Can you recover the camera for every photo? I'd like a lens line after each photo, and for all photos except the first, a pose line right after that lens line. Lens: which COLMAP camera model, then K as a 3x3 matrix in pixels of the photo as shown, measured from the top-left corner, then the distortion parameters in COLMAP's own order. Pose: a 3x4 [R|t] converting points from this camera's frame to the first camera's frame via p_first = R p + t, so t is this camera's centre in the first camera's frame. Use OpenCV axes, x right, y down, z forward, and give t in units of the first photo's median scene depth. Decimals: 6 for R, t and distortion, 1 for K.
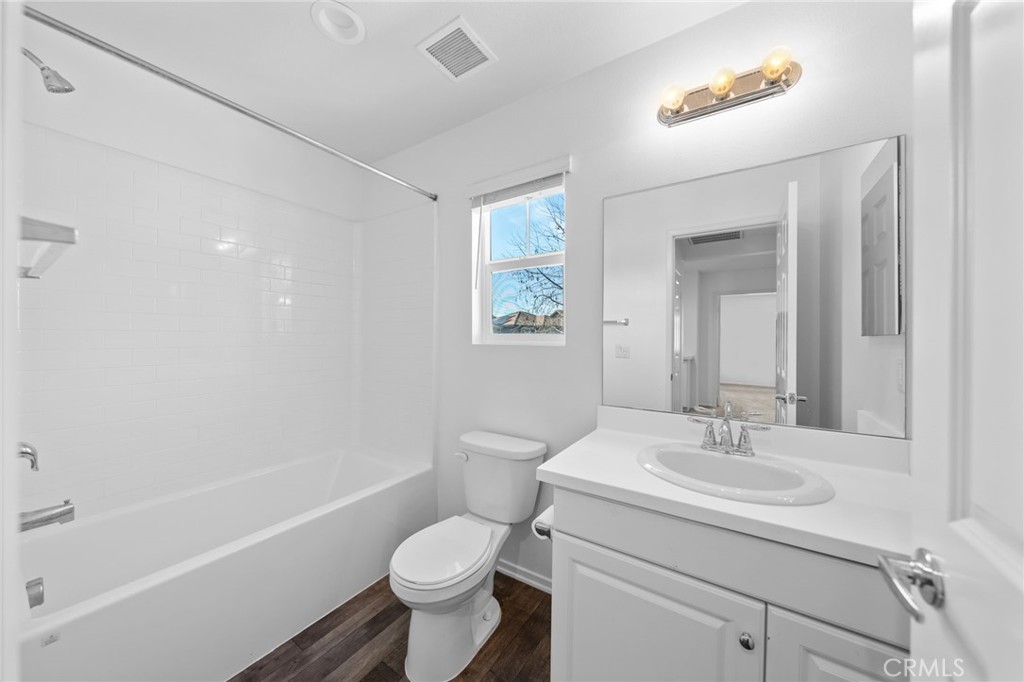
lens RADIAL K [[353.3, 0, 512.1], [0, 353.3, 340.1], [0, 0, 1]] dist [0.000381, 0.000050]
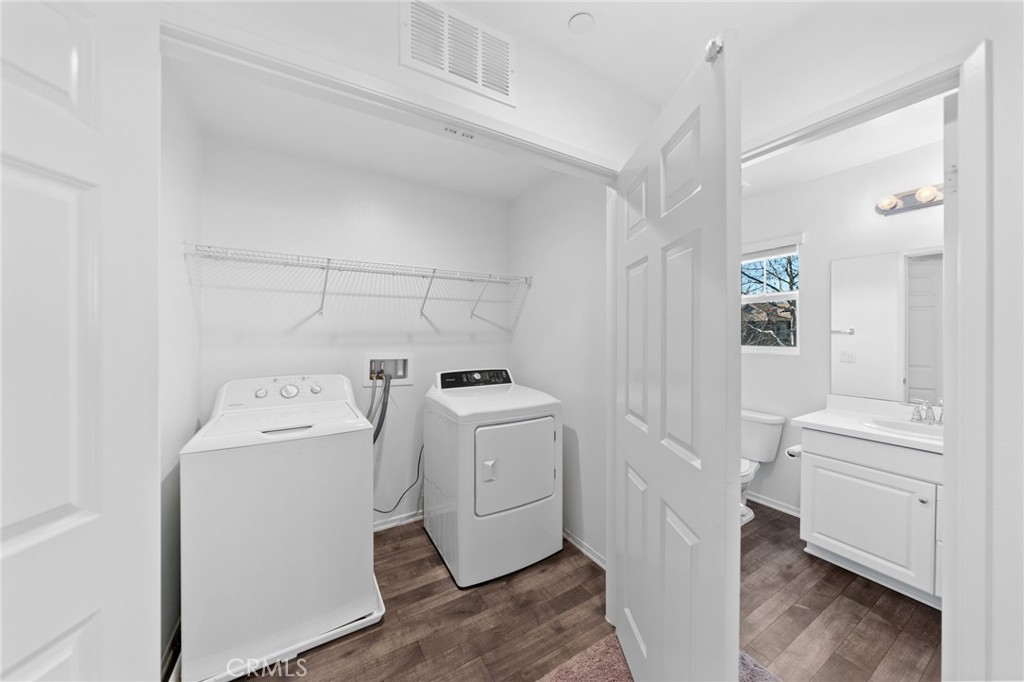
lens RADIAL K [[353.3, 0, 520.9], [0, 353.3, 335.7], [0, 0, 1]] dist [0.000381, 0.000050]
pose [[0.902934, -0.003538, -0.429764, -0.310221], [0.001317, 0.999984, -0.005464, -0.066499], [0.429776, 0.004368, 0.902925, -1.007274]]
